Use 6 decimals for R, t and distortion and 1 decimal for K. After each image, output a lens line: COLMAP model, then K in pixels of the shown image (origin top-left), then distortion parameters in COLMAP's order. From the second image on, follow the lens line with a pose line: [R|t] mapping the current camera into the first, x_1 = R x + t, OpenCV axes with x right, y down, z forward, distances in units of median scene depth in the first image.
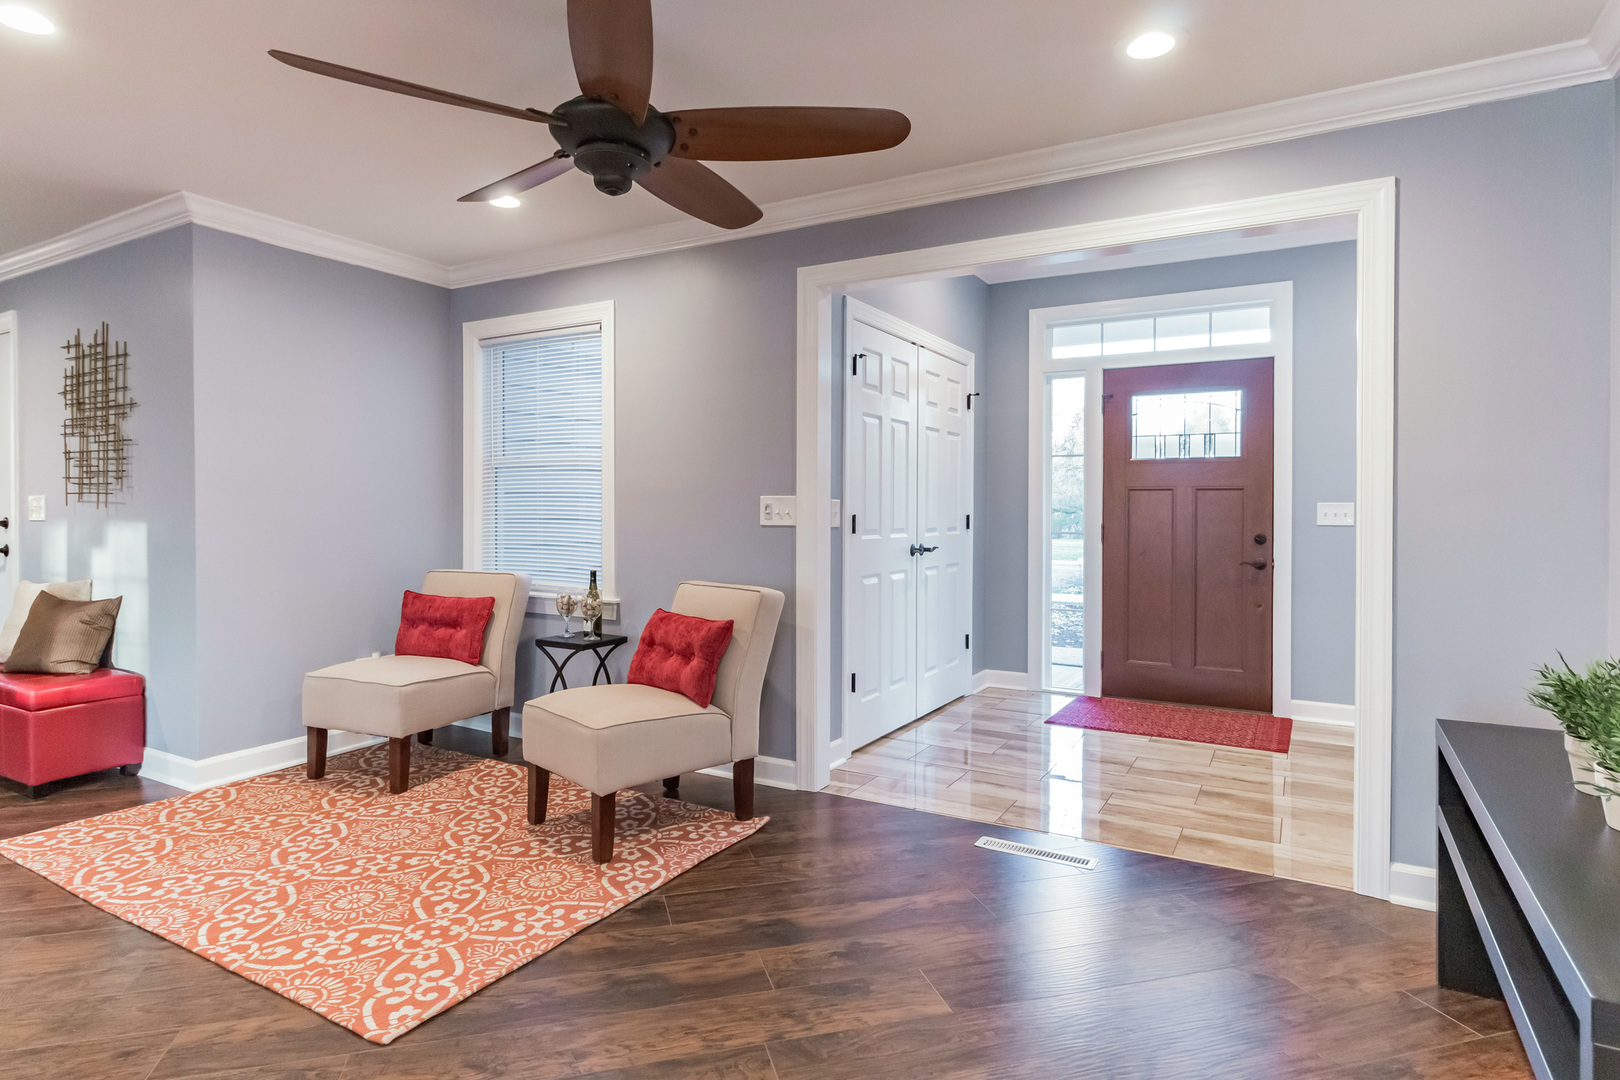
lens RADIAL K [[873.1, 0, 811.9], [0, 873.1, 544.5], [0, 0, 1]] dist [0.004554, 0.000315]
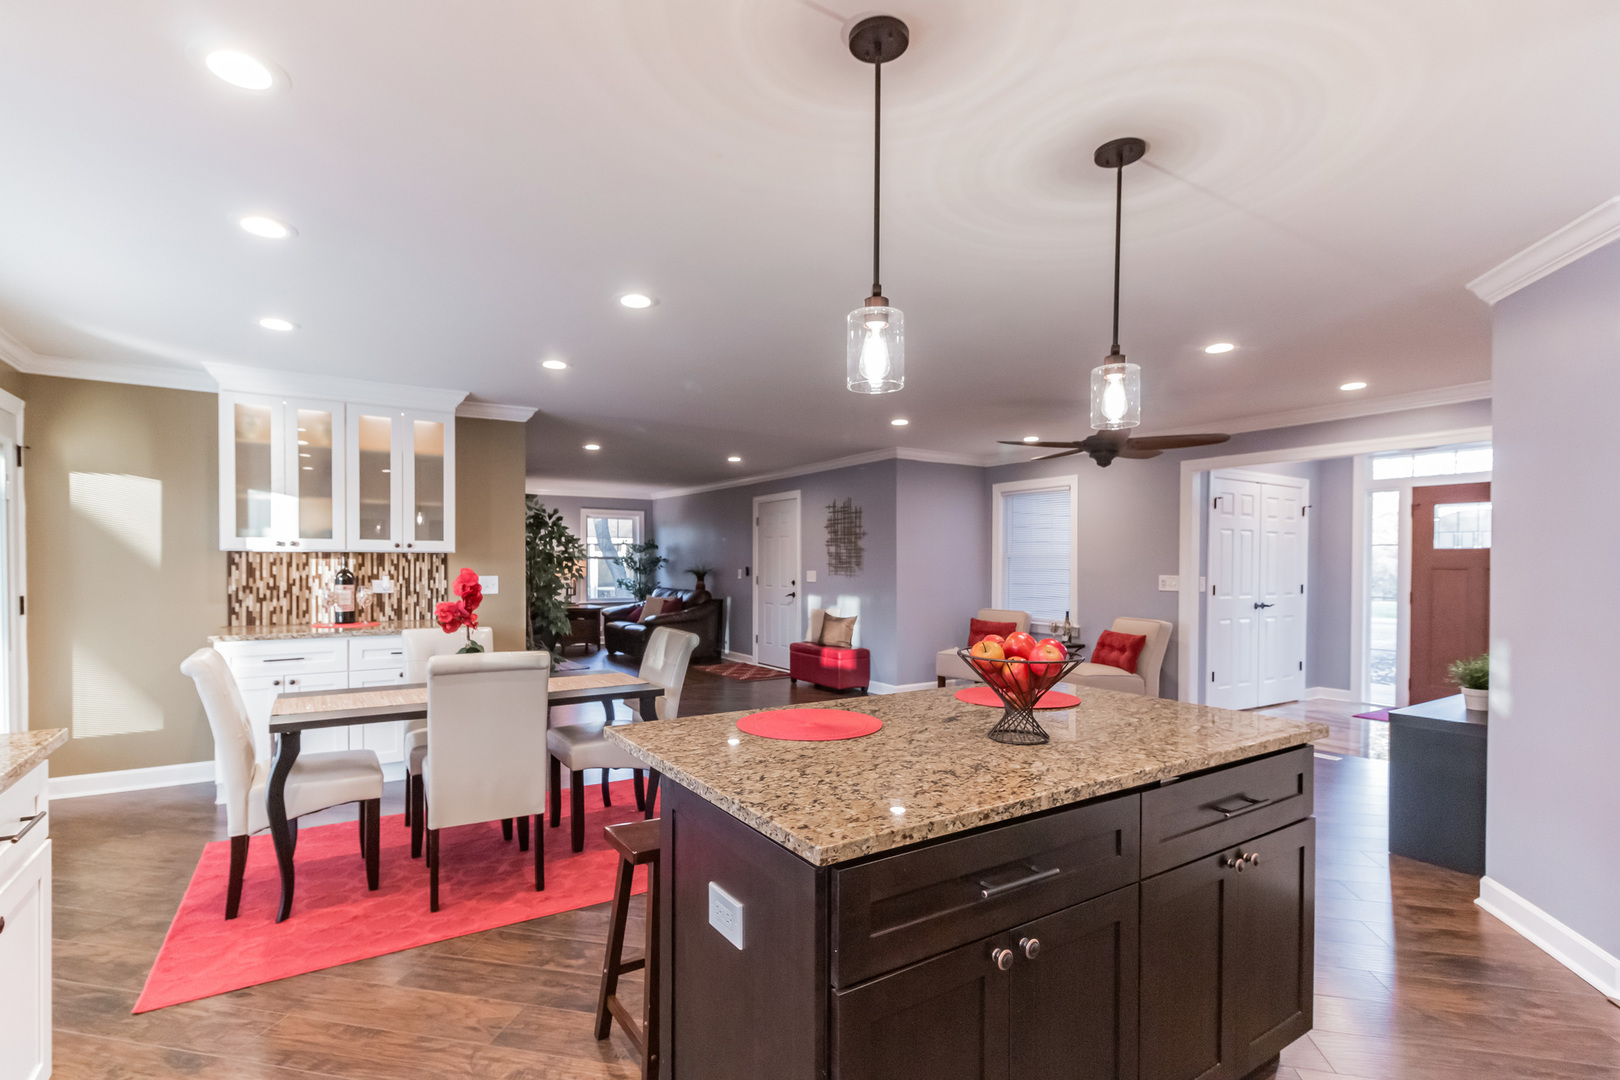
lens RADIAL K [[754.3, 0, 817.6], [0, 754.3, 573.0], [0, 0, 1]] dist [0.011321, 0.000545]
pose [[0.895154, 0.007825, -0.445688, 0.011293], [-0.021968, 0.999405, -0.026575, 0.000976], [0.445215, 0.033580, 0.894794, -0.827596]]
